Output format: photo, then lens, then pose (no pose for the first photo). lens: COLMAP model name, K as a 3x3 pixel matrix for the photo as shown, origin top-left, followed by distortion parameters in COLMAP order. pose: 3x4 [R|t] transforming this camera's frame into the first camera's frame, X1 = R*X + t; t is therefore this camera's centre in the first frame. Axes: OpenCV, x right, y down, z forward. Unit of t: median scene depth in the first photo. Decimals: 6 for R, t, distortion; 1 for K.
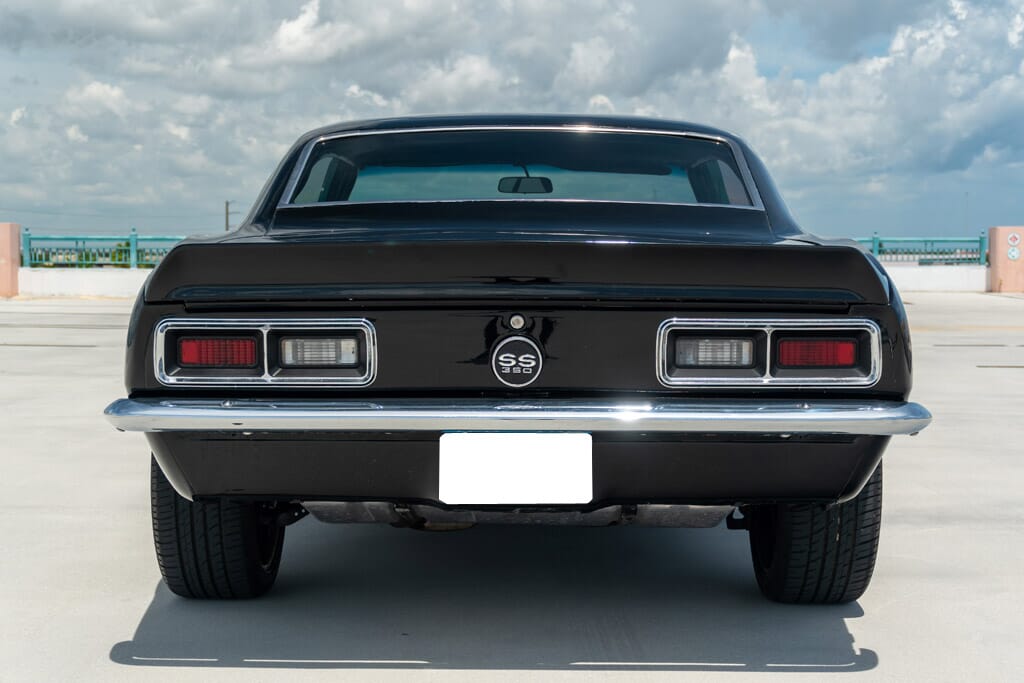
lens RADIAL K [[1592.1, 0, 512.0], [0, 1592.1, 341.5], [0, 0, 1]] dist [0.059830, 0.062500]
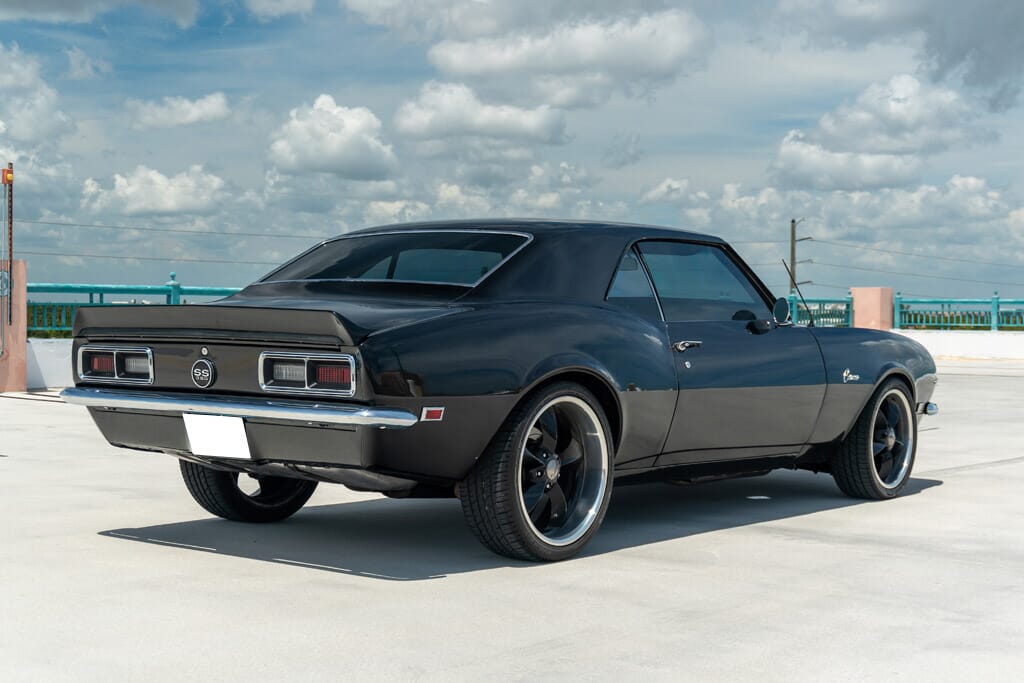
lens RADIAL K [[1542.5, 0, 441.5], [0, 1542.5, 346.5], [0, 0, 1]] dist [0.405535, 0.040669]
pose [[0.772647, 0.024234, -0.634373, 1.273570], [-0.046985, 0.998713, -0.019074, 0.003151], [0.633095, 0.044544, 0.772792, -0.163758]]
